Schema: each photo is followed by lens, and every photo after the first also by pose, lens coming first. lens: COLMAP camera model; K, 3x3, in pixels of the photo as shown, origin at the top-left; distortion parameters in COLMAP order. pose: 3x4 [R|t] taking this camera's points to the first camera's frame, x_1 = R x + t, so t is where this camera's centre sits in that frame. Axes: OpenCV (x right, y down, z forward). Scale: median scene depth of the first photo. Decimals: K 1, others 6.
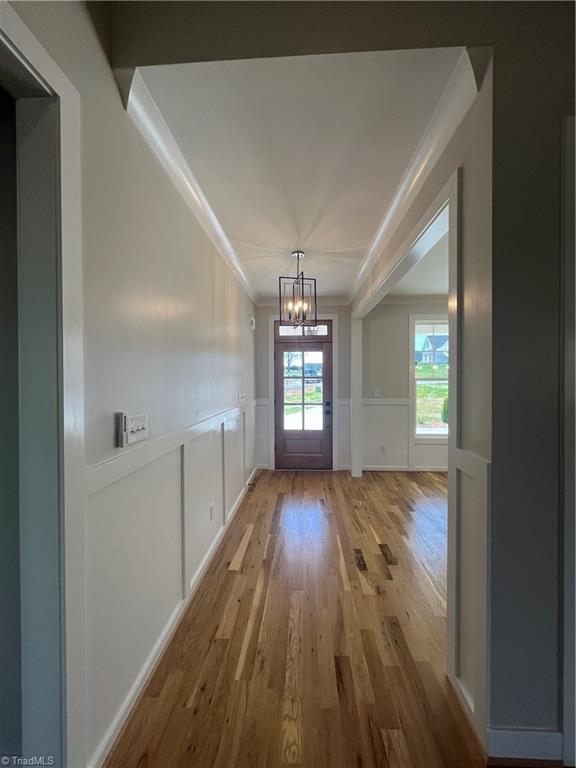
lens RADIAL K [[313.1, 0, 287.5], [0, 313.1, 383.4], [0, 0, 1]] dist [-0.001567, -0.000343]
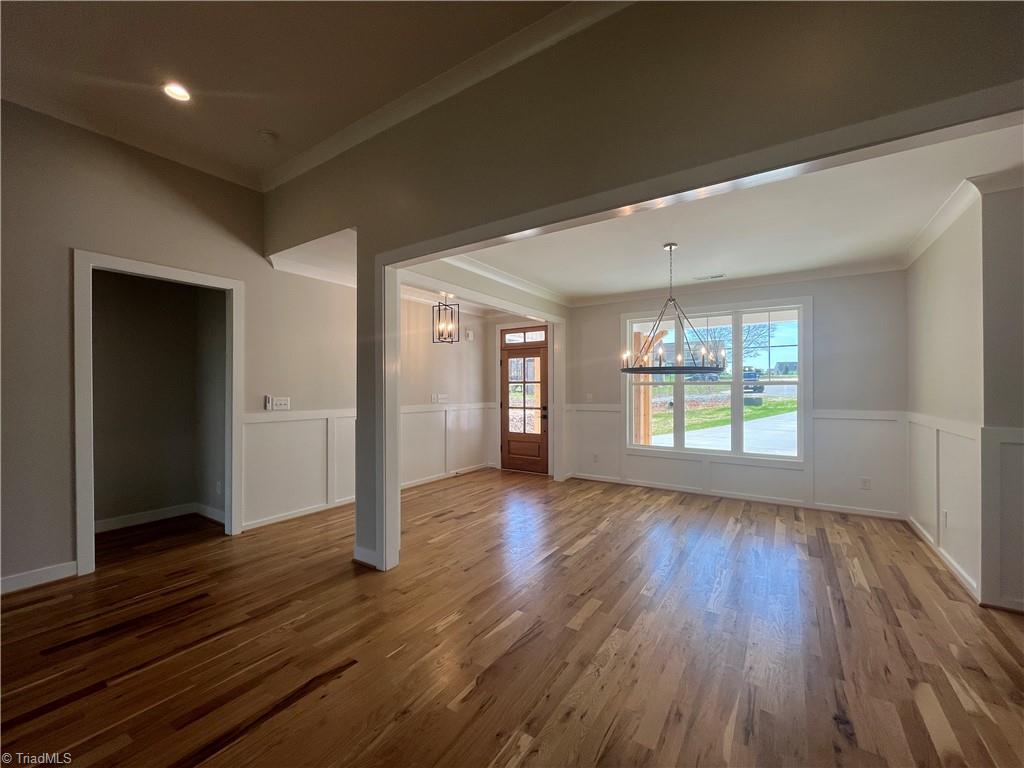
lens RADIAL K [[417.4, 0, 510.6], [0, 417.4, 386.5], [0, 0, 1]] dist [-0.001567, -0.000343]
pose [[0.865145, 0.000450, -0.501521, 0.709117], [-0.007403, 0.999902, -0.011874, 0.012249], [0.501466, 0.013985, 0.865064, -0.223356]]
